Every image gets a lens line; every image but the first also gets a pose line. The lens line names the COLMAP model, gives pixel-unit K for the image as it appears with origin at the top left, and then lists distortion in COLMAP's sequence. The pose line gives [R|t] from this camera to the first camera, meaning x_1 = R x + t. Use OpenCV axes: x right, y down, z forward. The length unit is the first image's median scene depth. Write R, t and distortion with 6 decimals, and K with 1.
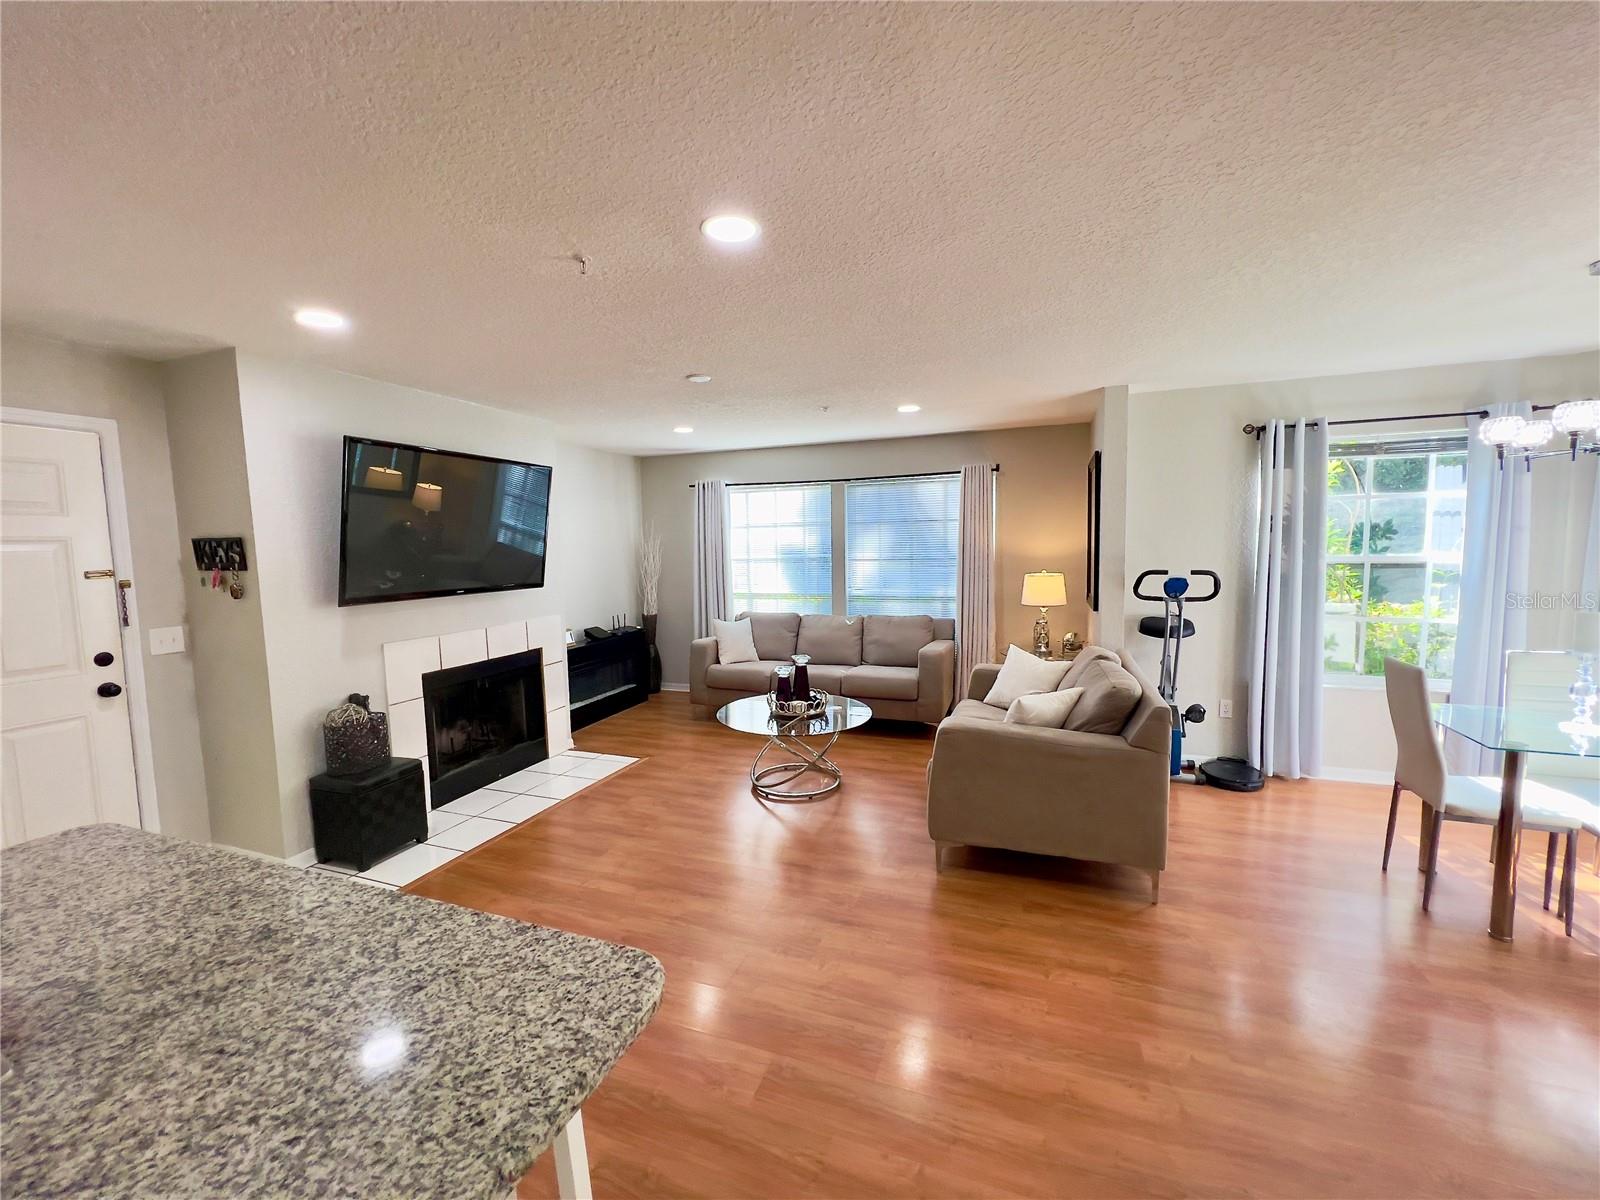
lens RADIAL K [[640.3, 0, 797.7], [0, 640.3, 597.2], [0, 0, 1]] dist [-0.000974, 0.000129]
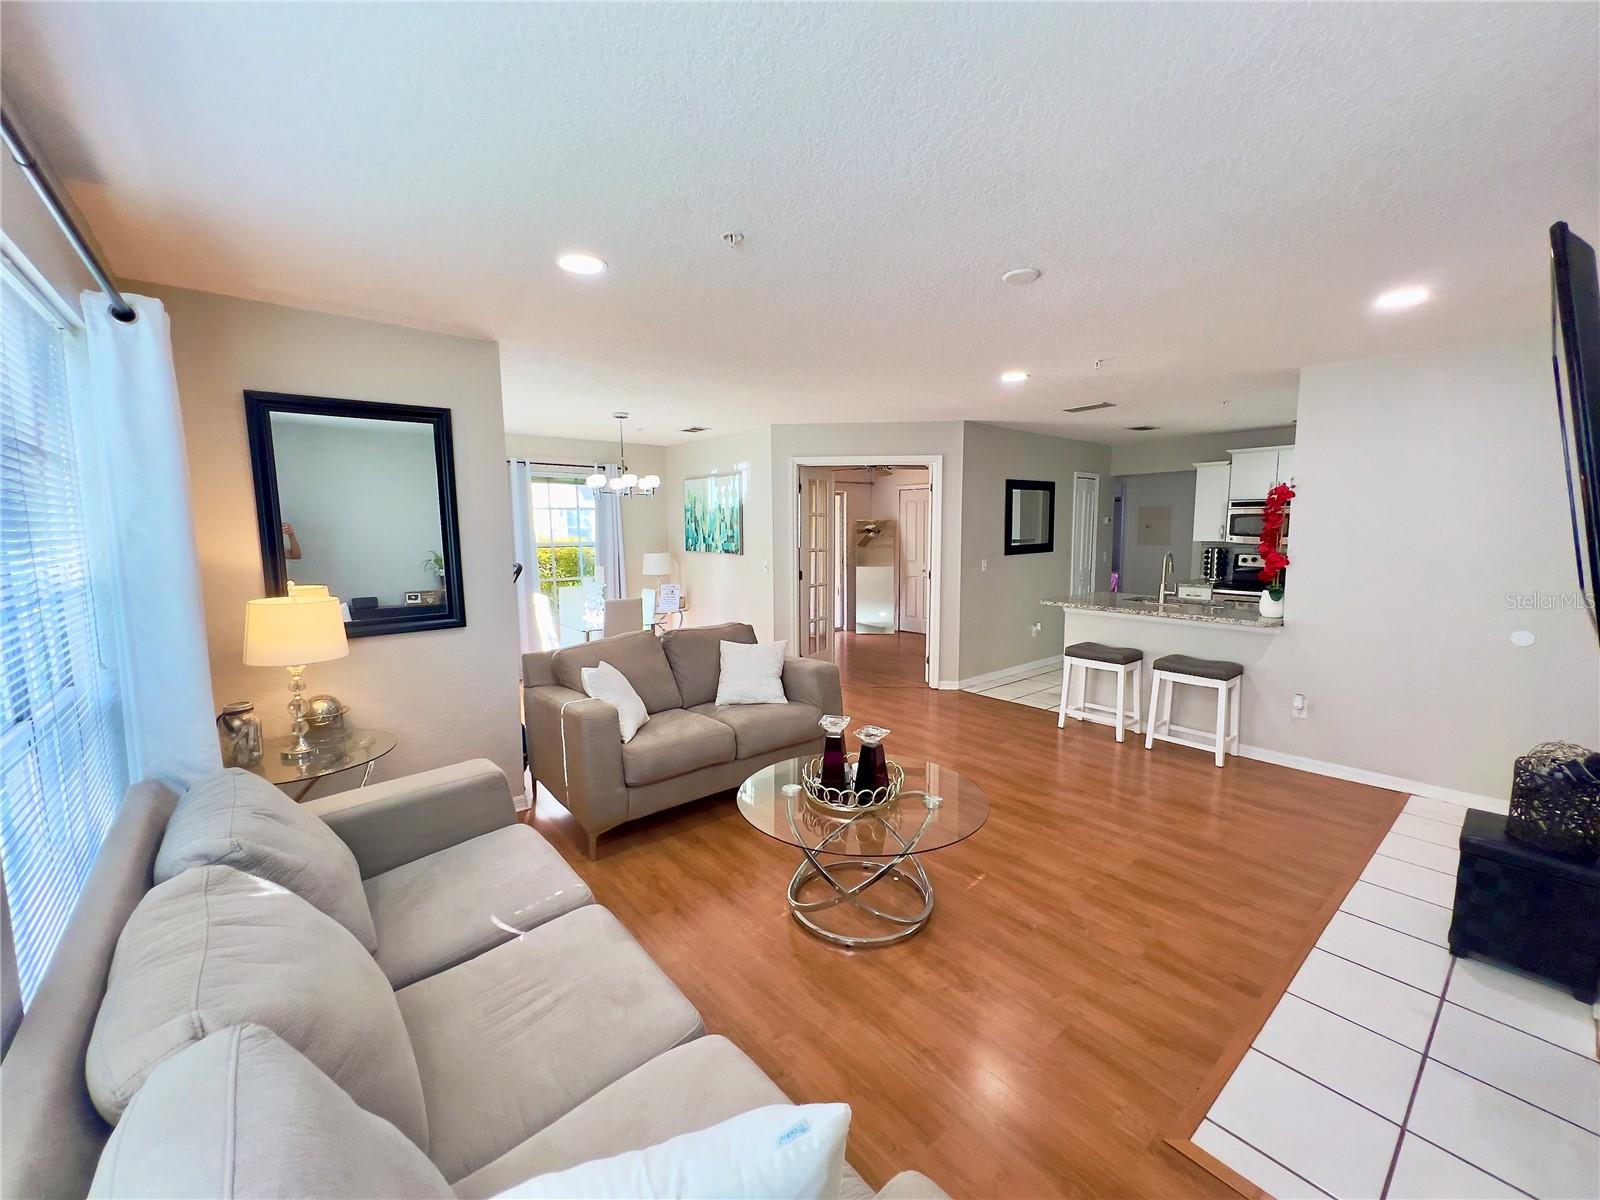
lens RADIAL K [[640.3, 0, 797.7], [0, 640.3, 597.2], [0, 0, 1]] dist [-0.000974, 0.000129]
pose [[-0.869478, -0.027810, 0.493188, -0.246632], [0.065520, 0.983100, 0.170945, -0.116862], [-0.489607, 0.180947, -0.852961, 1.480100]]
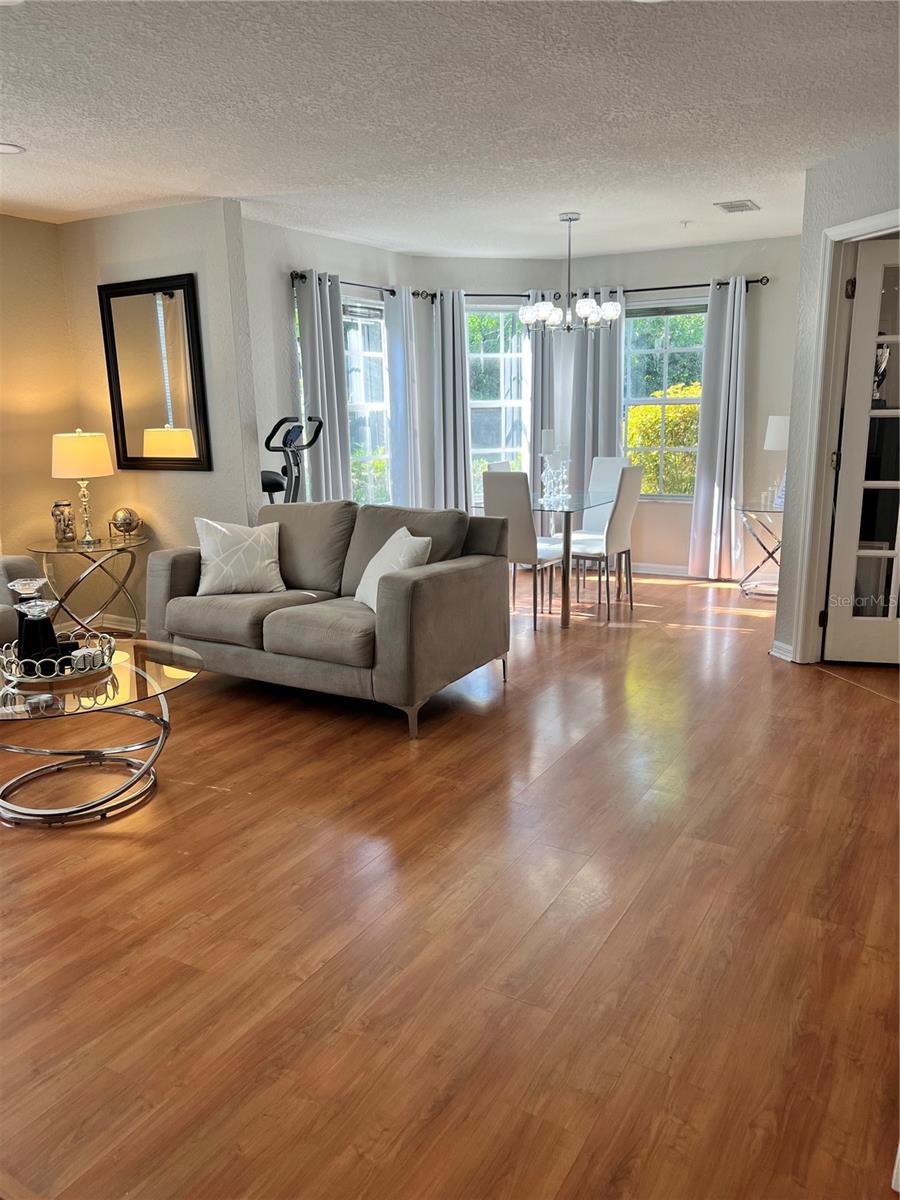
lens RADIAL K [[893.6, 0, 447.7], [0, 893.6, 616.7], [0, 0, 1]] dist [0.007427, 0.000702]
pose [[0.171868, -0.215166, 0.961335, -0.681550], [0.098112, 0.974743, 0.200626, 0.002827], [-0.980222, 0.059837, 0.188638, 0.493947]]
